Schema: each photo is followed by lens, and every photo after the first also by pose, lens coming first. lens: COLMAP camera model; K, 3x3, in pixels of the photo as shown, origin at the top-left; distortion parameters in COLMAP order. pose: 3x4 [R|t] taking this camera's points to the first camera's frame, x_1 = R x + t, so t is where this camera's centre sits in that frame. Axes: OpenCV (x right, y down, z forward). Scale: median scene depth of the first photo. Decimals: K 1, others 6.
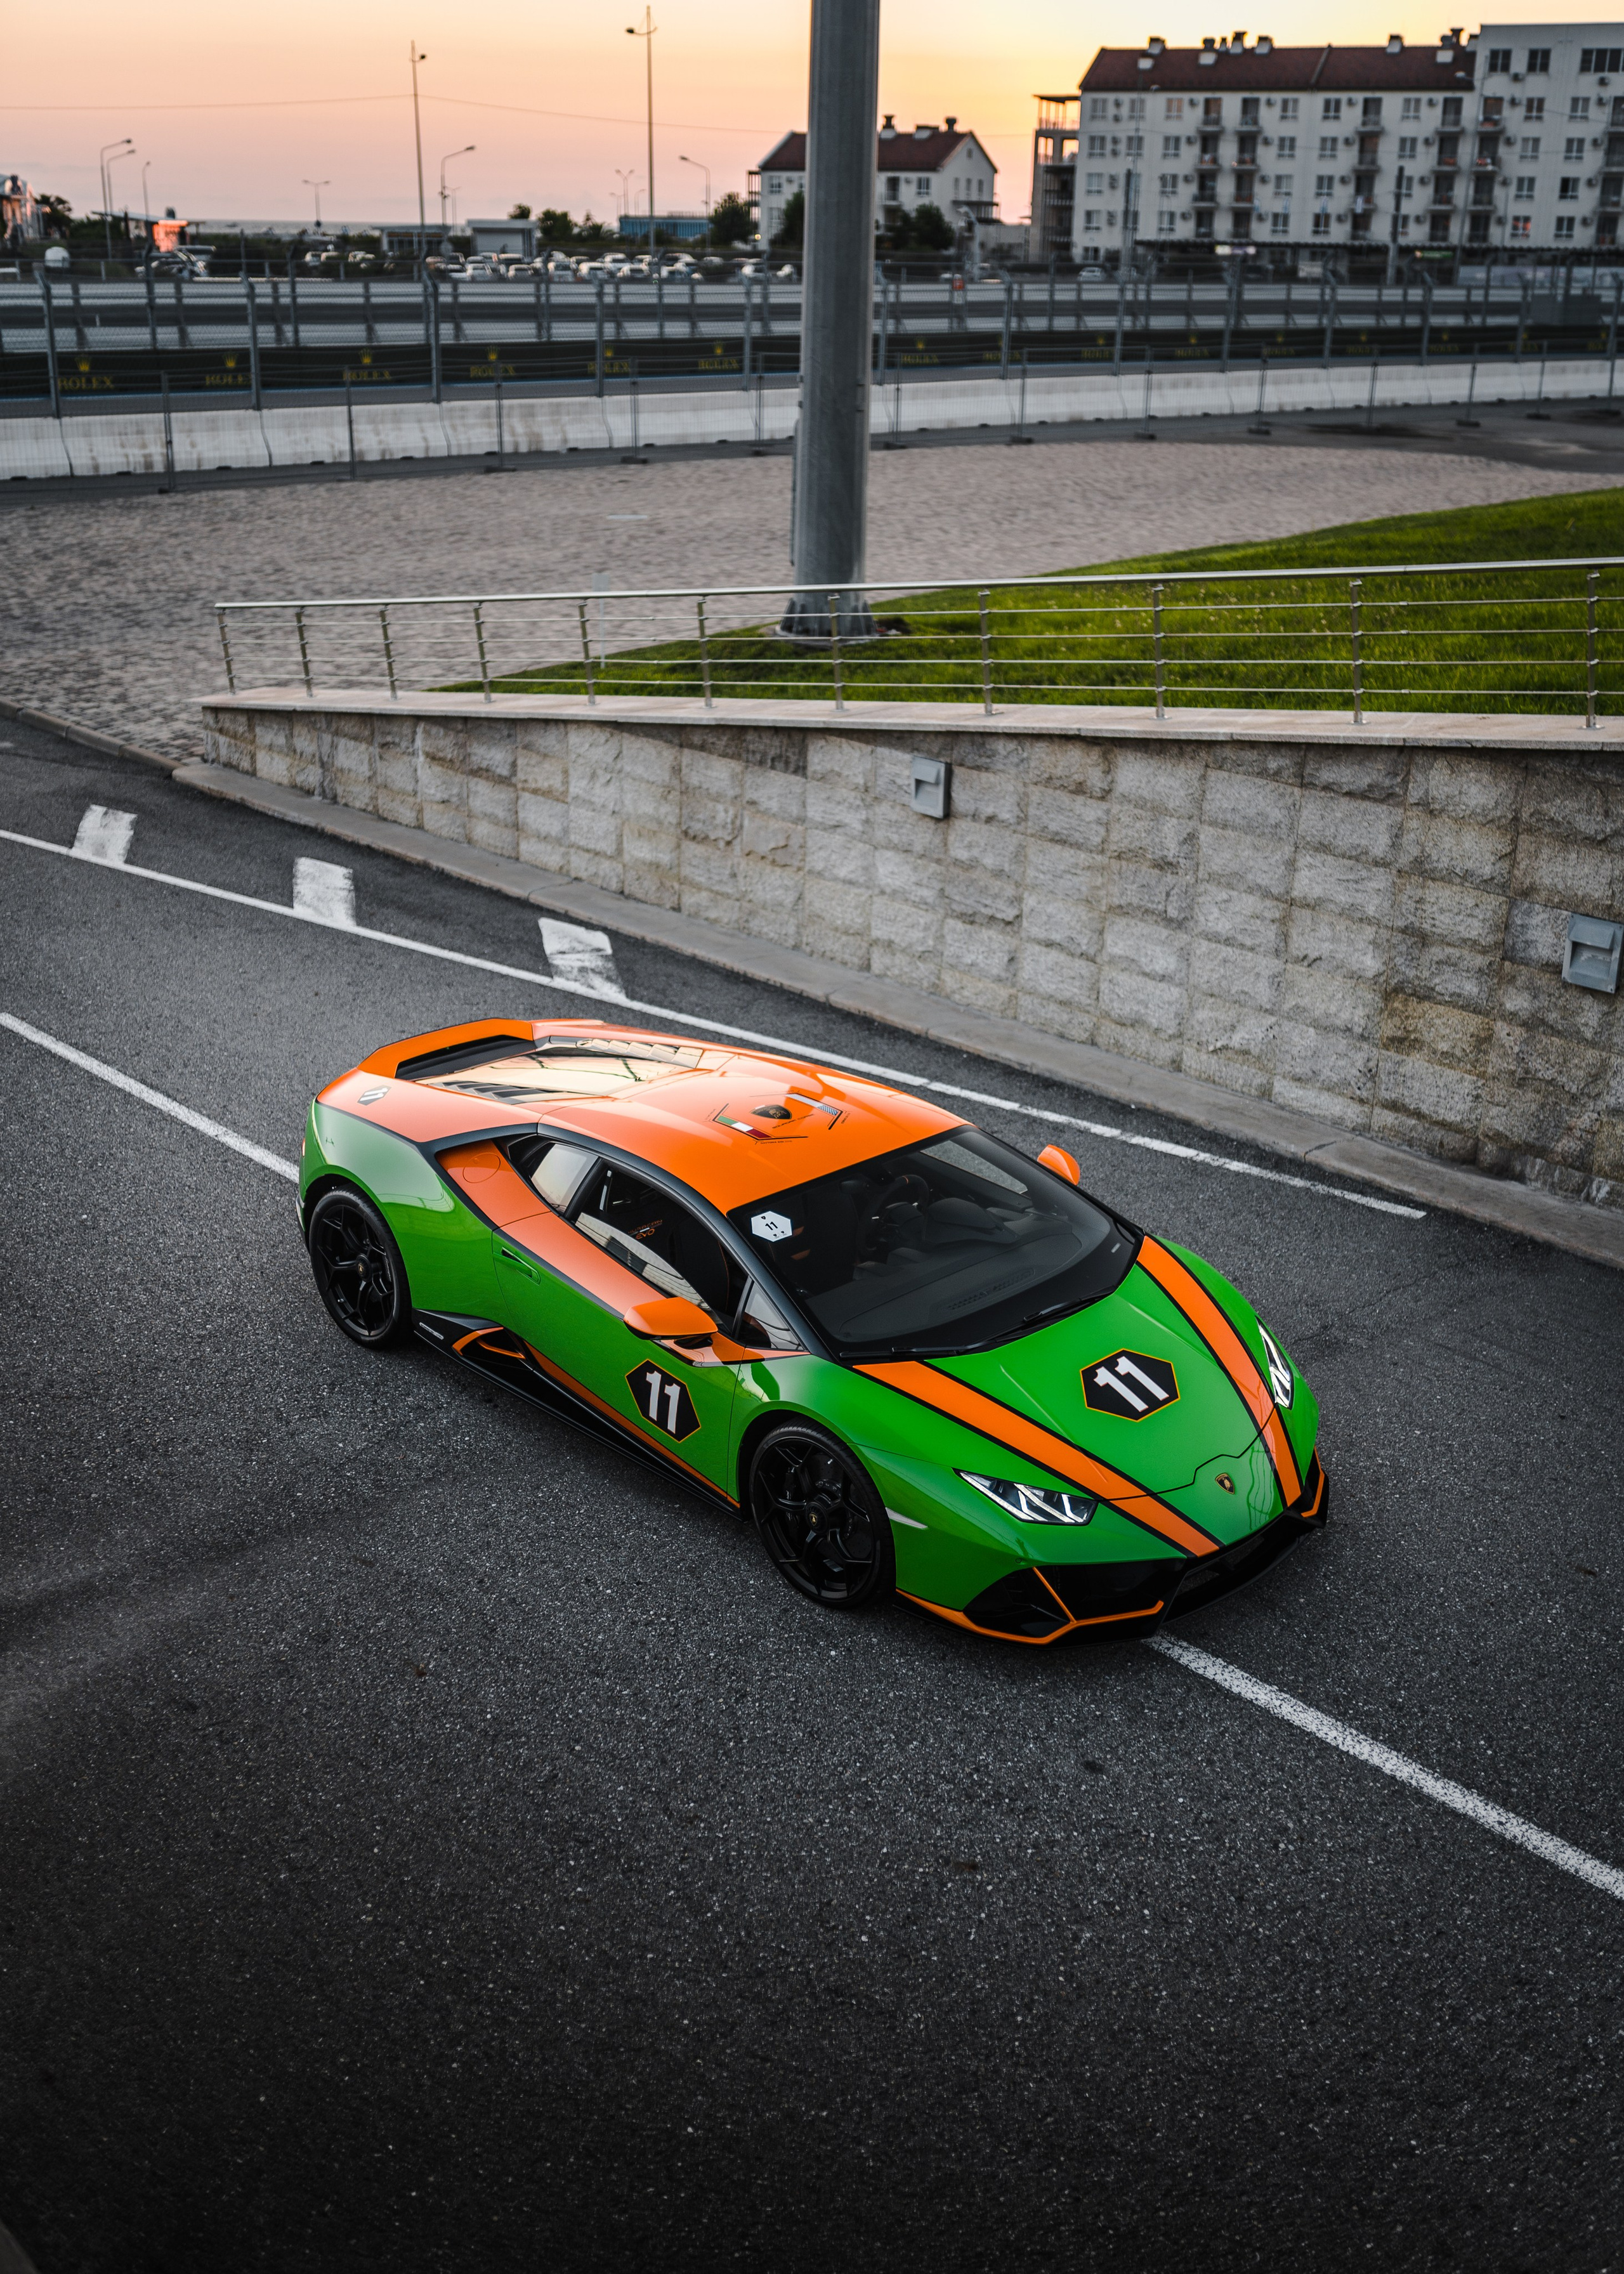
lens RADIAL K [[2274.0, 0, 812.0], [0, 2274.0, 1137.0], [0, 0, 1]] dist [0.006193, -0.006352]
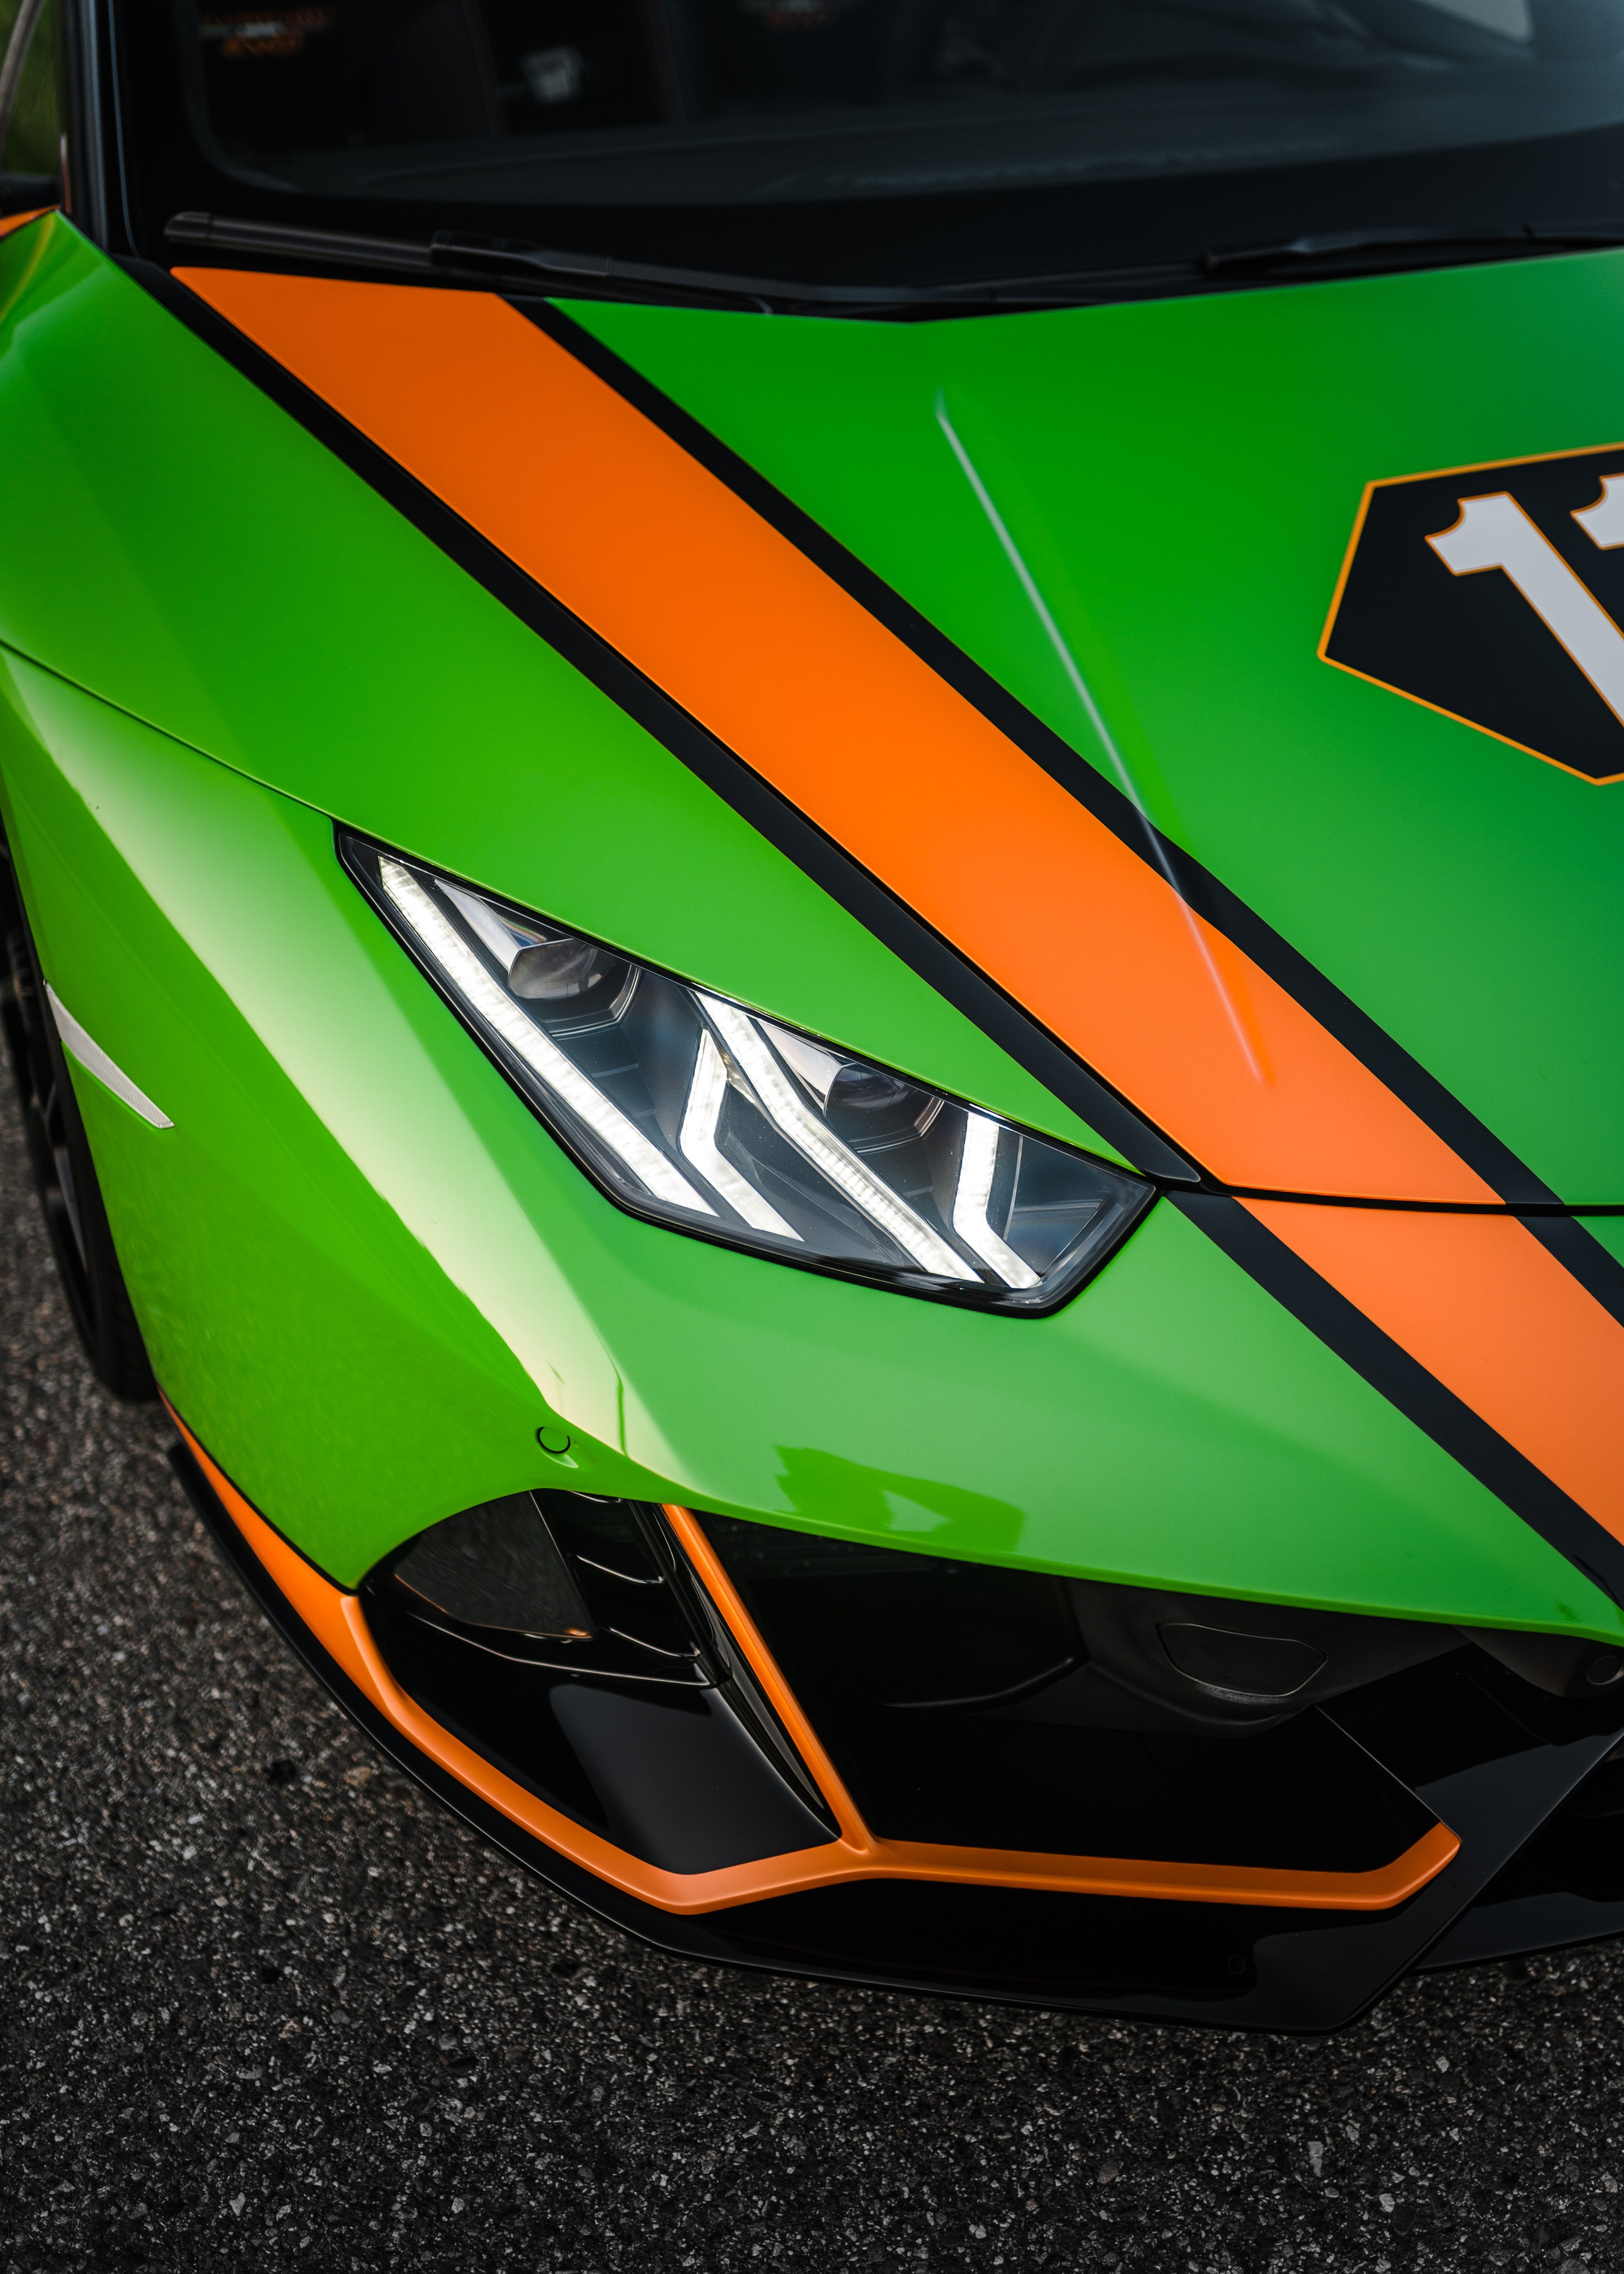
lens RADIAL K [[2274.0, 0, 812.0], [0, 2274.0, 1137.0], [0, 0, 1]] dist [0.006193, -0.006352]
pose [[0.925936, 0.203274, -0.318312, 0.153983], [-0.126216, 0.960894, 0.246480, 0.119871], [0.355967, -0.188048, 0.915383, 0.844370]]
